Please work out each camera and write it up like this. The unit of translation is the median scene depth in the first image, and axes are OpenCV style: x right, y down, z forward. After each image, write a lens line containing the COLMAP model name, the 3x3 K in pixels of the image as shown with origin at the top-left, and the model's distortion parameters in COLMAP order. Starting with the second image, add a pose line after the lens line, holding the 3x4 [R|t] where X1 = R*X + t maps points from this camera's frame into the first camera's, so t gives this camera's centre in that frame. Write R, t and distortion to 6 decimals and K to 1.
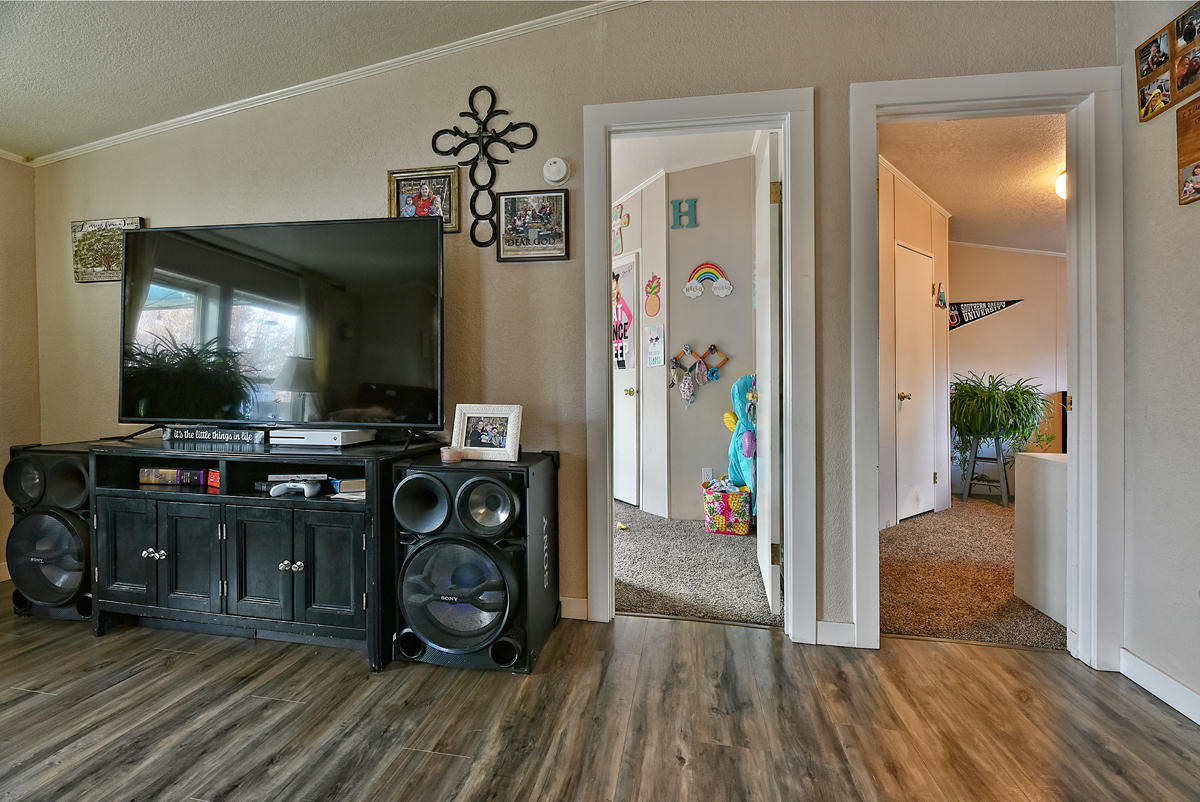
lens RADIAL K [[479.3, 0, 607.3], [0, 479.3, 384.1], [0, 0, 1]] dist [-0.005430, 0.000299]
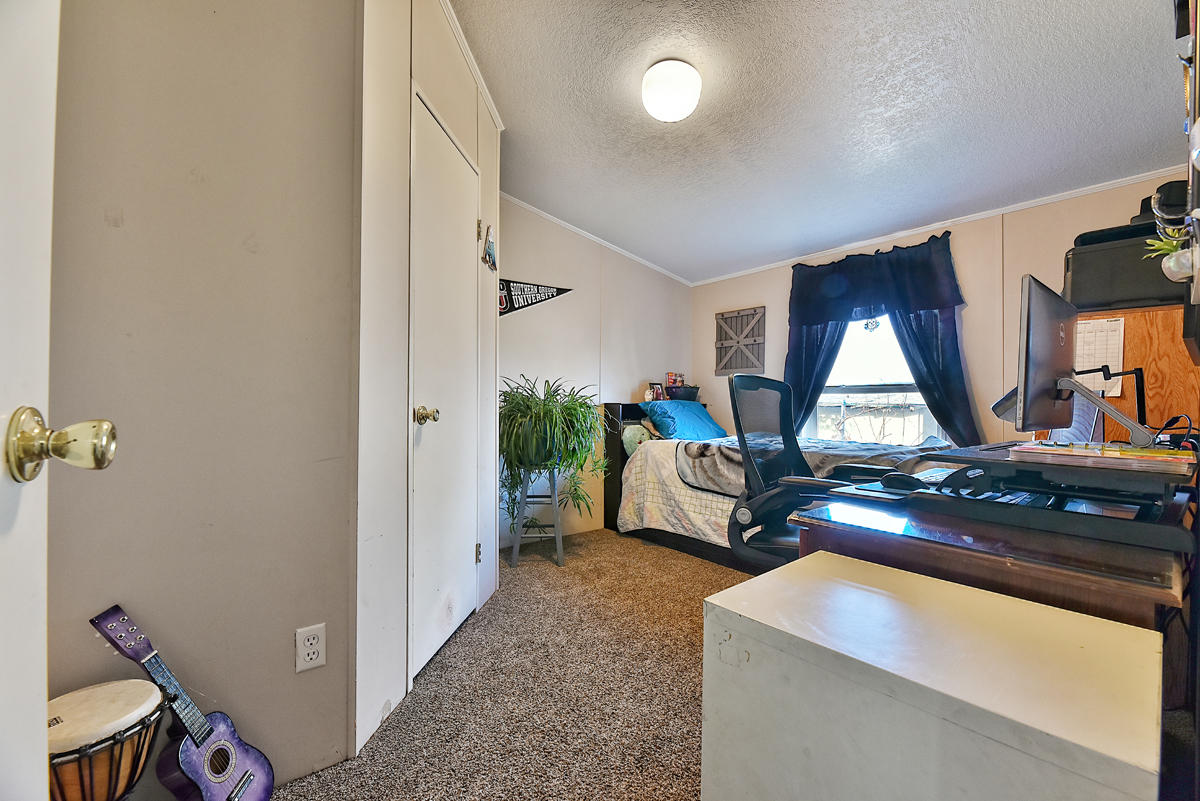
lens RADIAL K [[479.3, 0, 597.1], [0, 479.3, 393.0], [0, 0, 1]] dist [-0.005430, 0.000299]
pose [[0.661296, 0.012324, 0.750024, 0.335673], [-0.008883, 0.999924, -0.008598, 0.005106], [-0.750073, -0.000977, 0.661355, 0.496662]]
